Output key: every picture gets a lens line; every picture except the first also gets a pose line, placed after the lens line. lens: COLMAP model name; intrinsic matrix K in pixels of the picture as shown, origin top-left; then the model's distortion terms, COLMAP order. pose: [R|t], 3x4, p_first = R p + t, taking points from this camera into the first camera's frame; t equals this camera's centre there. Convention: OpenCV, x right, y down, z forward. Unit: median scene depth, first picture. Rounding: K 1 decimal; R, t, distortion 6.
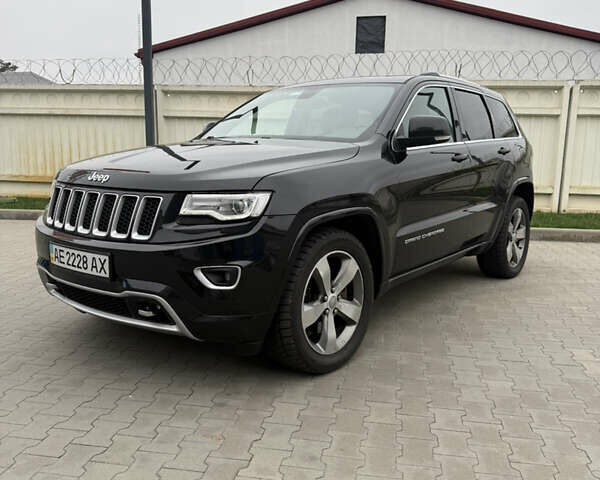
lens RADIAL K [[559.9, 0, 299.6], [0, 559.9, 232.4], [0, 0, 1]] dist [0.180062, -0.349541]
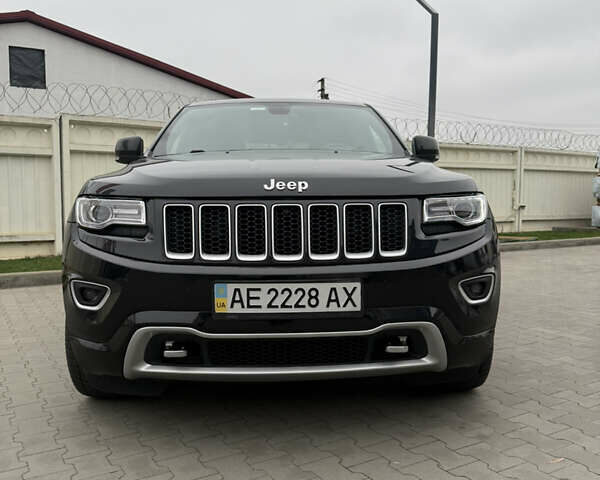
lens RADIAL K [[559.9, 0, 299.6], [0, 559.9, 232.4], [0, 0, 1]] dist [0.180062, -0.349541]
pose [[0.760421, -0.054658, 0.647126, -0.825624], [0.113270, 0.992341, -0.049284, 0.002877], [-0.639476, 0.110777, 0.760788, 0.438639]]
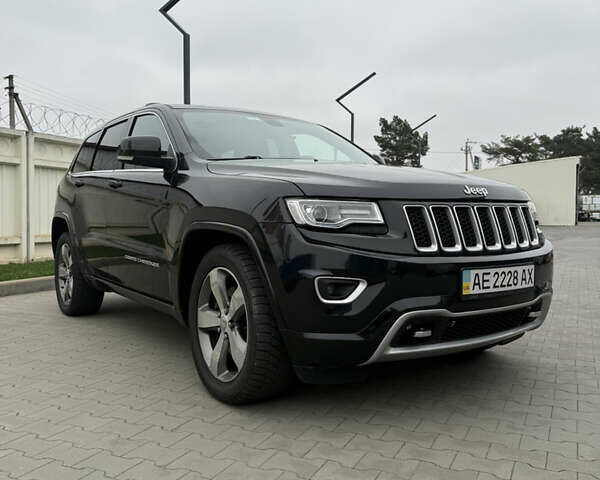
lens RADIAL K [[559.9, 0, 299.6], [0, 559.9, 232.4], [0, 0, 1]] dist [0.180062, -0.349541]
pose [[0.271886, -0.045298, 0.961263, -1.337869], [0.148638, 0.988881, 0.004559, -0.077135], [-0.950781, 0.141641, 0.275596, 1.035549]]
